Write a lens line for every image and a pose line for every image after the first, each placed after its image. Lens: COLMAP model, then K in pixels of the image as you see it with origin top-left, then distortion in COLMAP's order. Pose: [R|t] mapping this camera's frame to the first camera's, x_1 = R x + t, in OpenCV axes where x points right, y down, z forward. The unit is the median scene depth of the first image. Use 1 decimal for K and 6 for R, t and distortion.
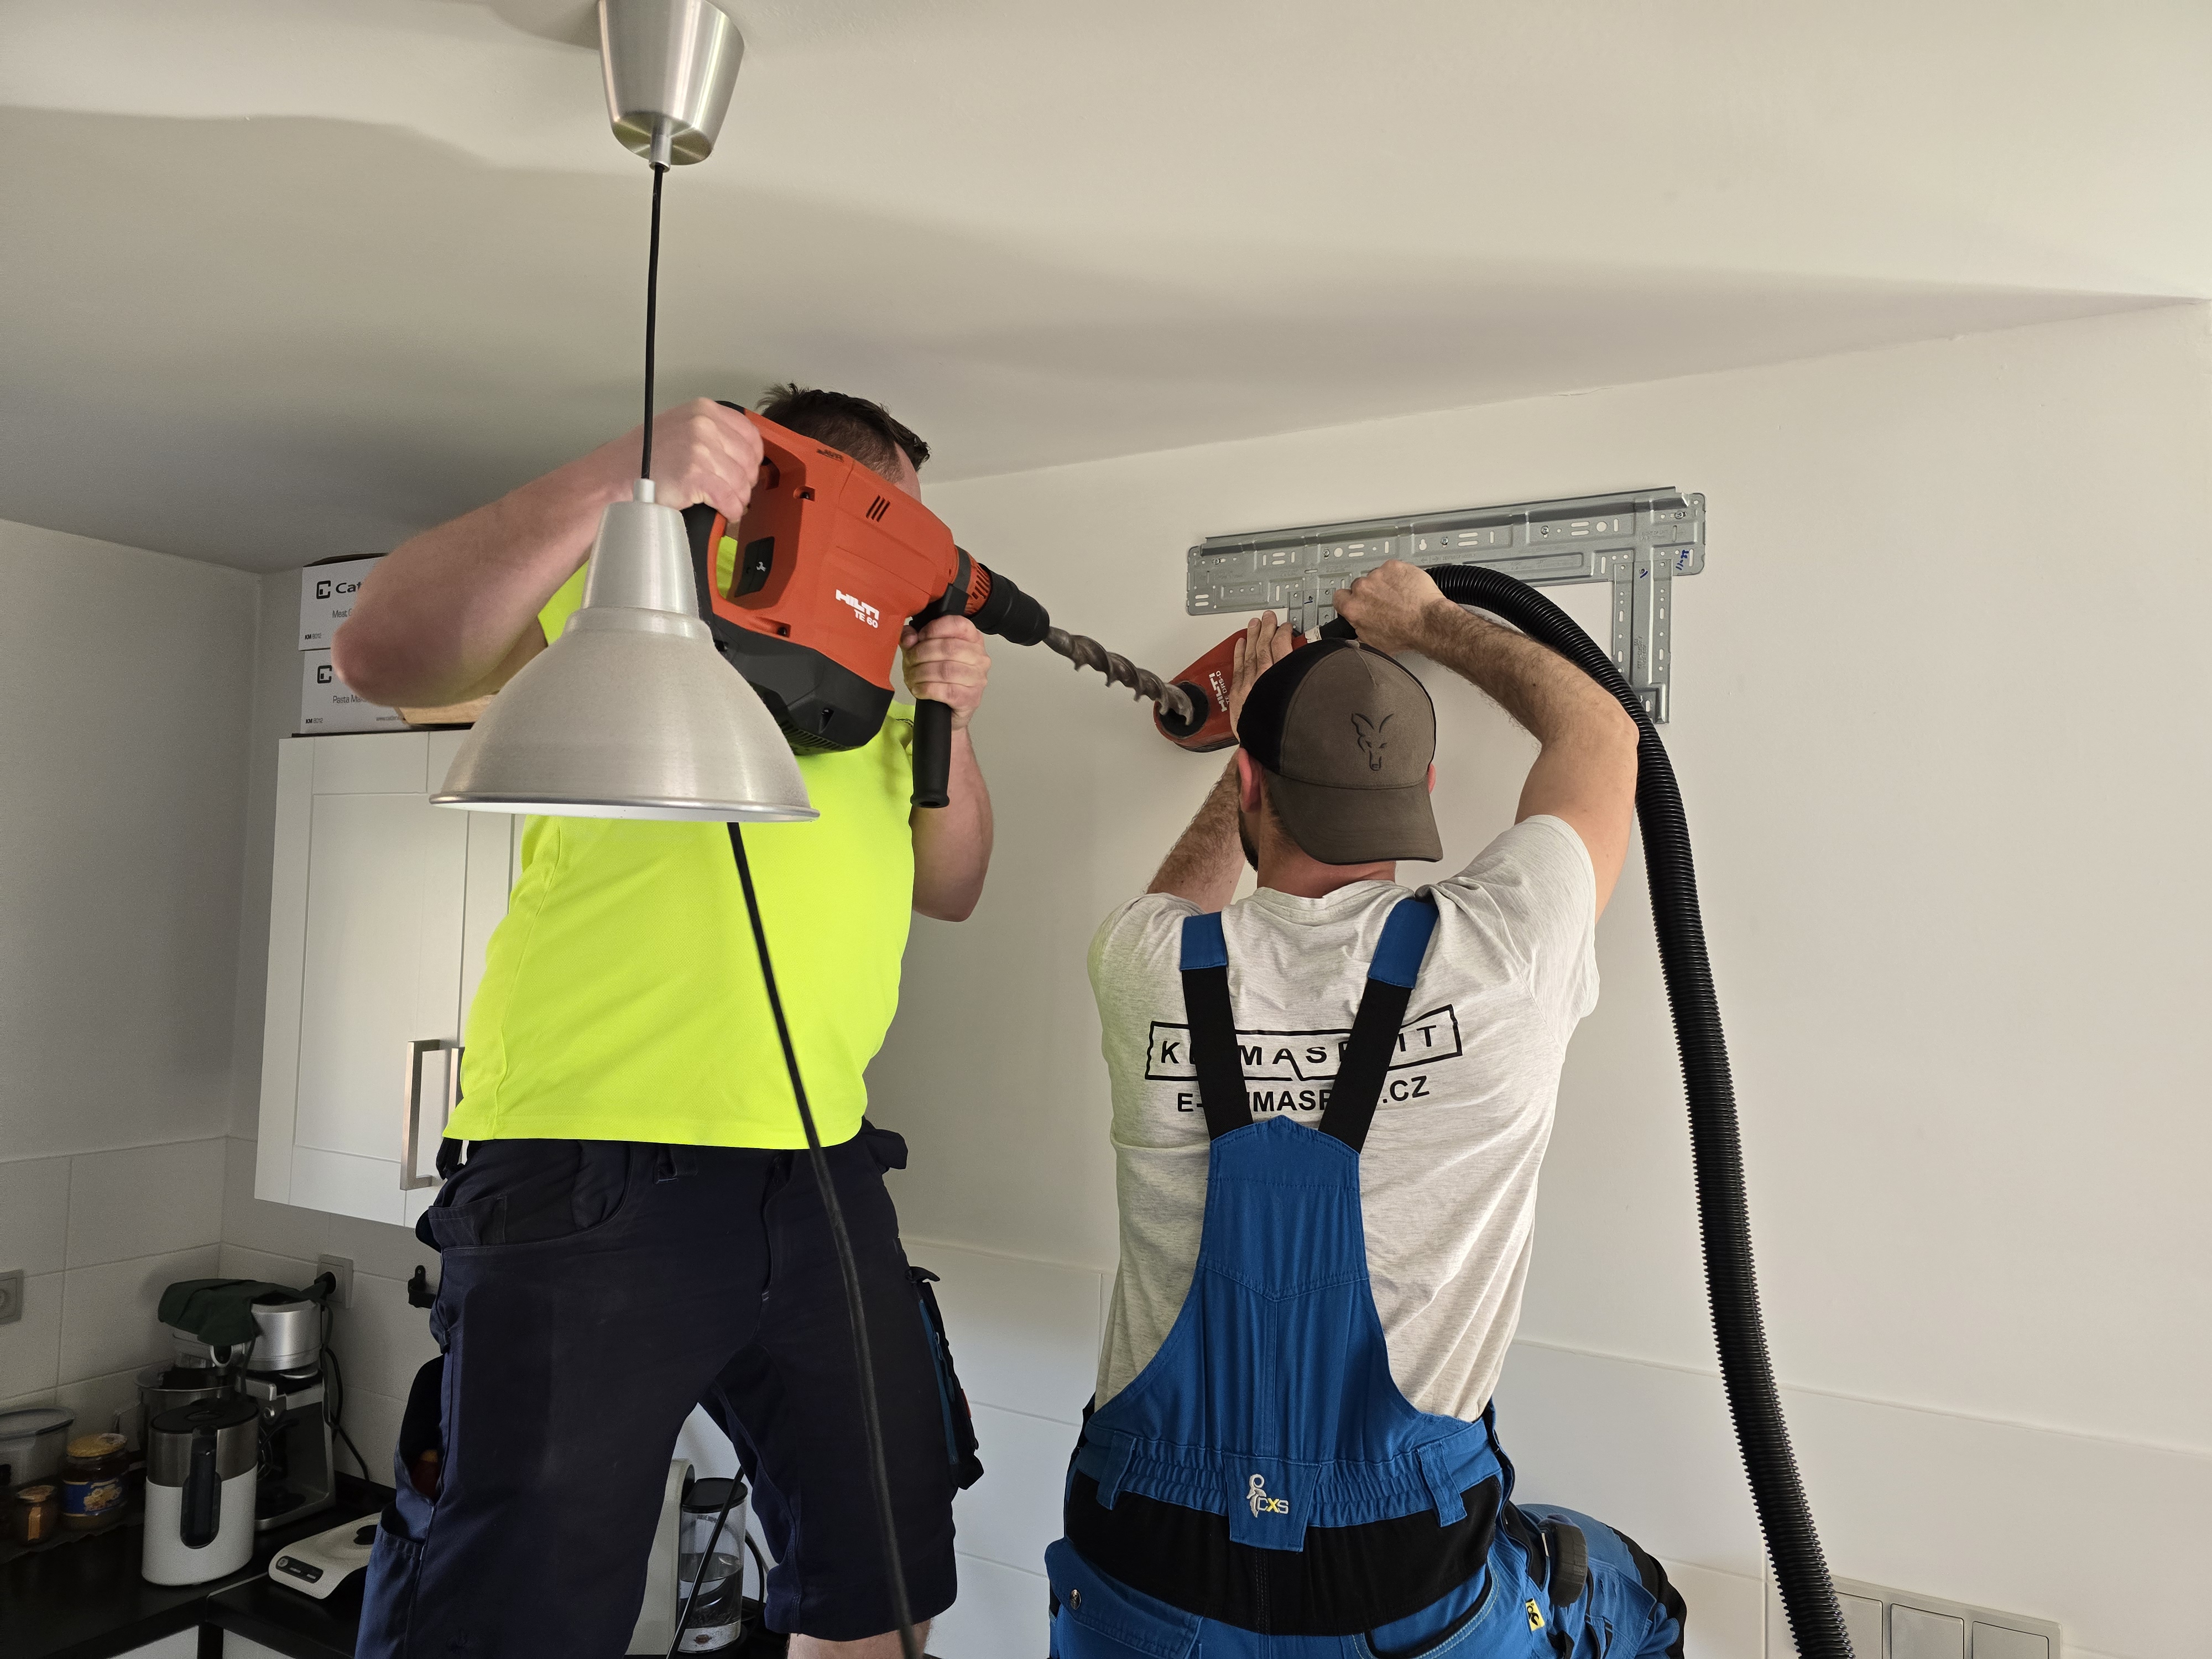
lens RADIAL K [[1510.8, 0, 1095.1], [0, 1510.8, 839.7], [0, 0, 1]] dist [0.028755, -0.036323]
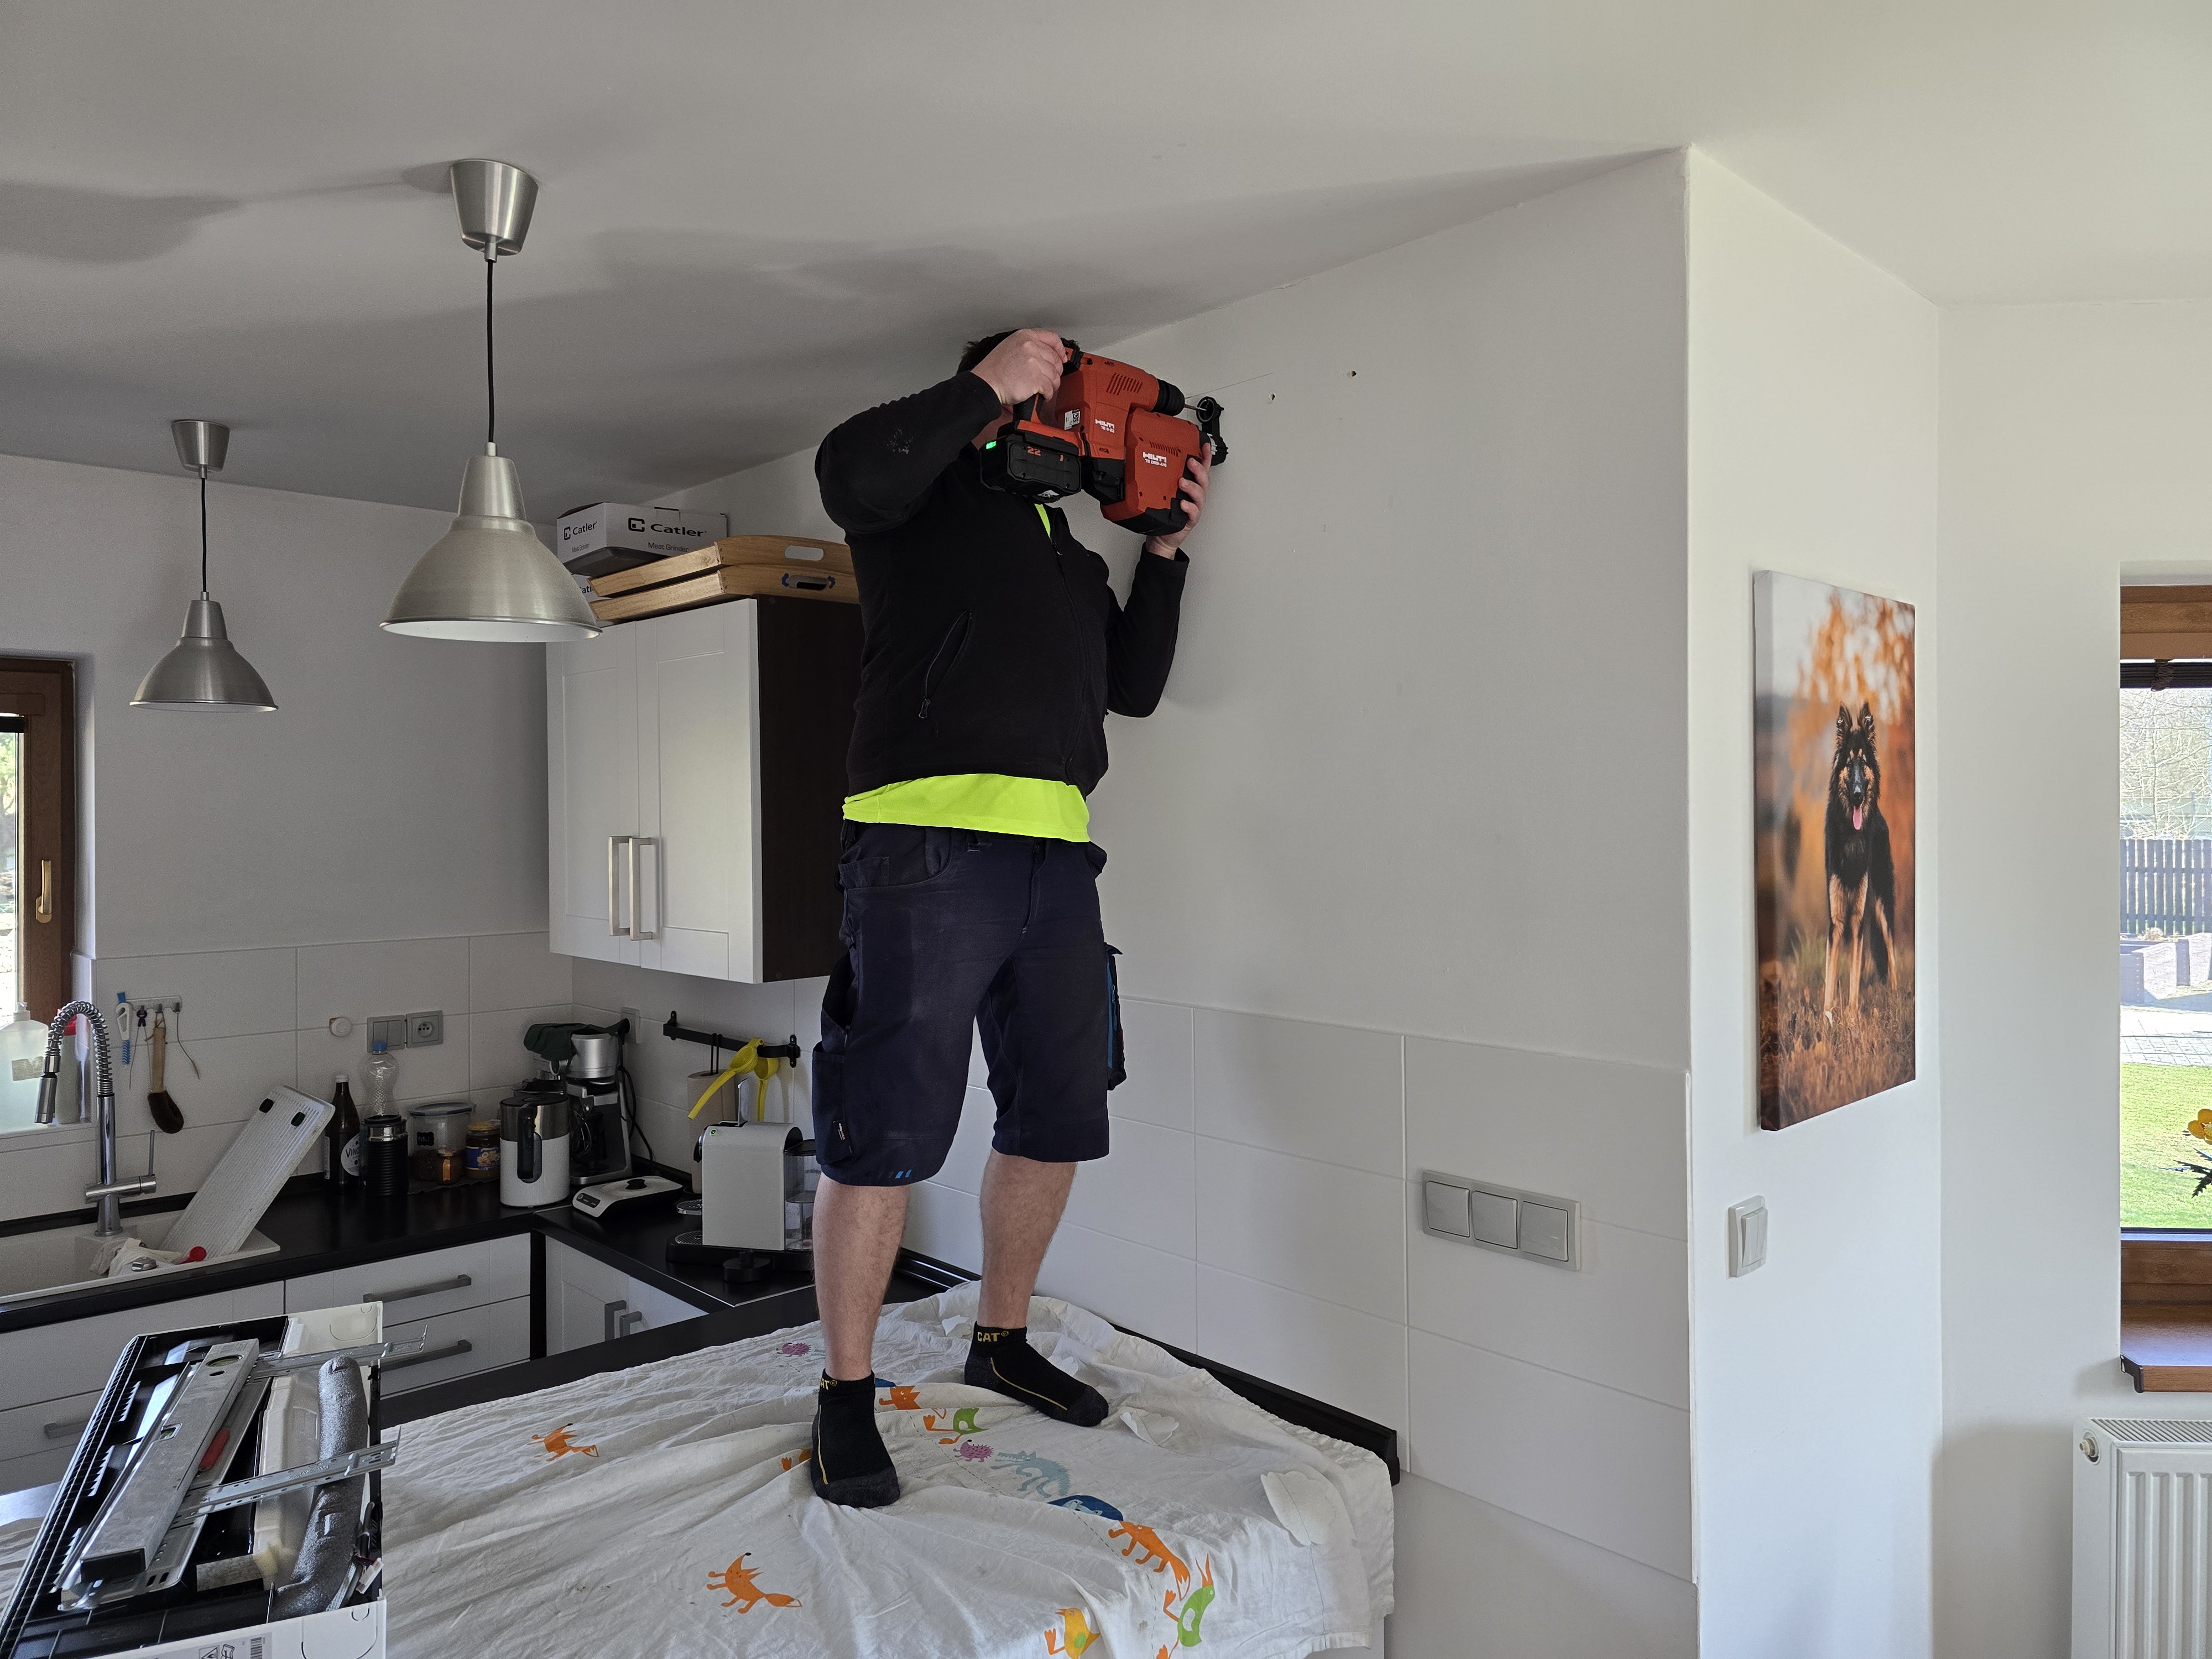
lens RADIAL K [[1510.8, 0, 1095.1], [0, 1510.8, 839.7], [0, 0, 1]] dist [0.028755, -0.036323]
pose [[0.948672, -0.025780, -0.315211, 0.407730], [0.044461, 0.997646, 0.052217, 0.072802], [0.313122, -0.063551, 0.947584, -0.216561]]
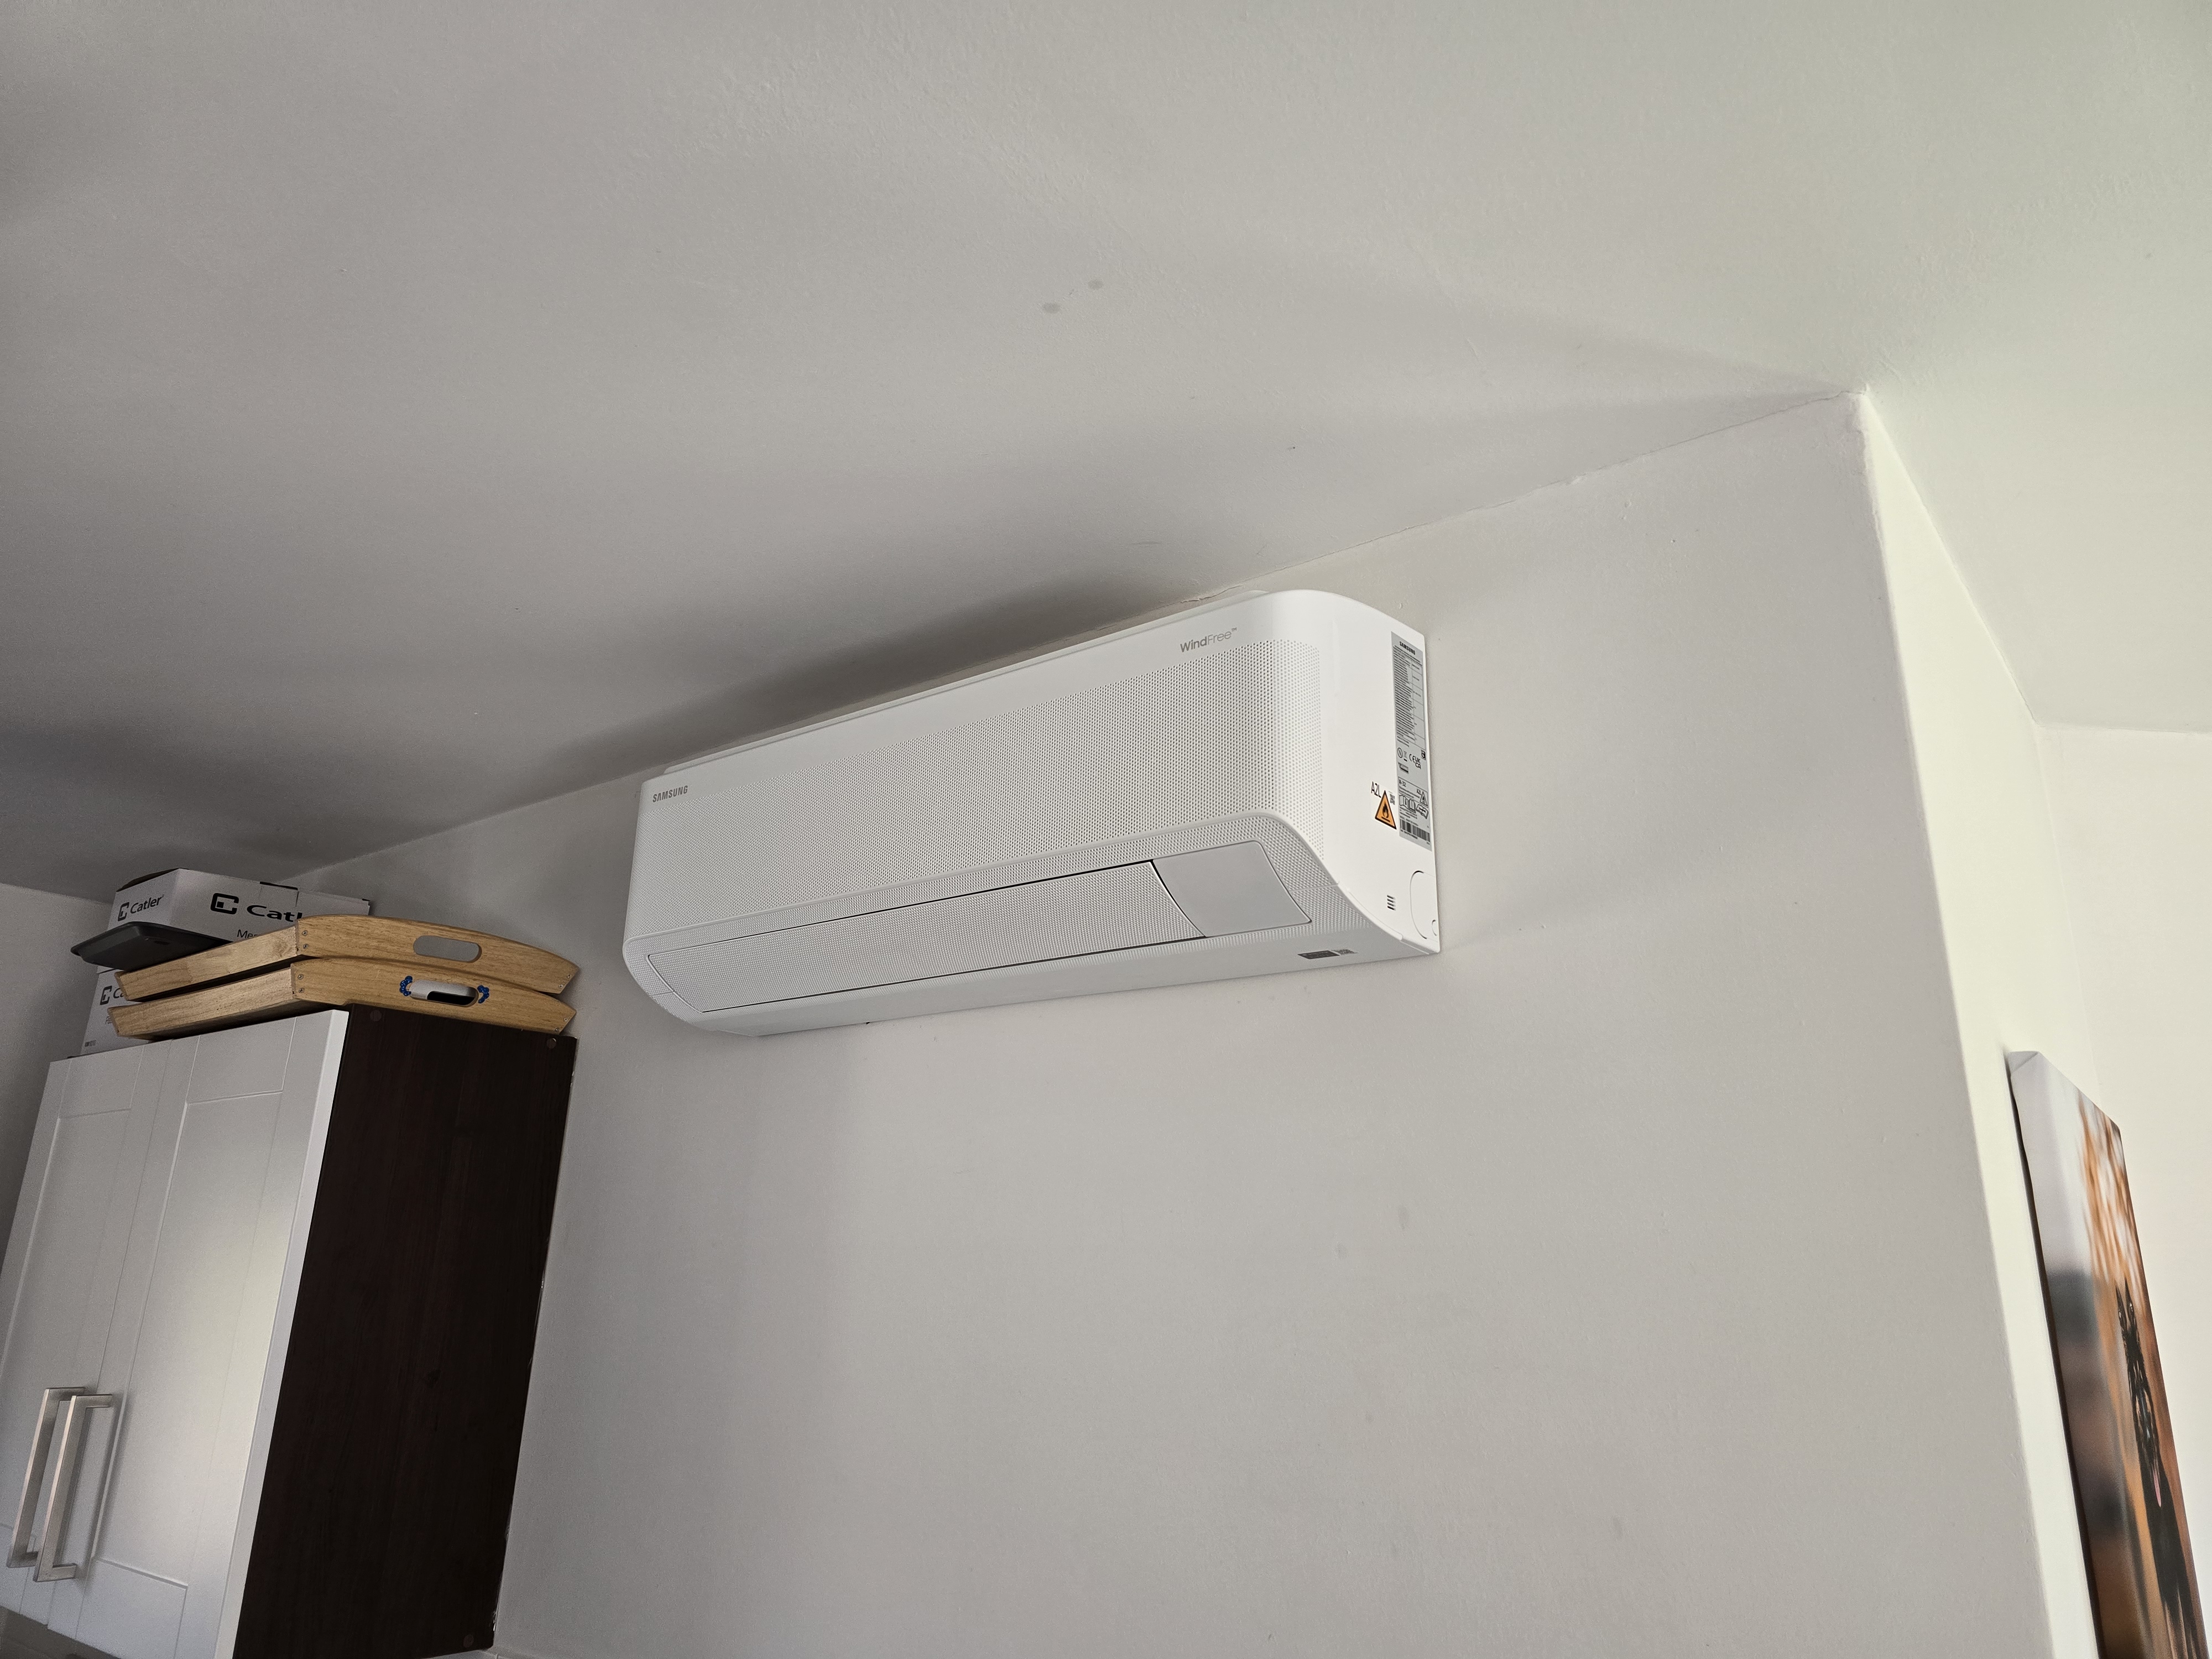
lens RADIAL K [[1510.8, 0, 1095.1], [0, 1510.8, 839.7], [0, 0, 1]] dist [0.028755, -0.036323]
pose [[0.986362, -0.047346, -0.157637, 0.284189], [0.007488, 0.969652, -0.244376, 0.041196], [0.164423, 0.239863, 0.956782, 0.137842]]
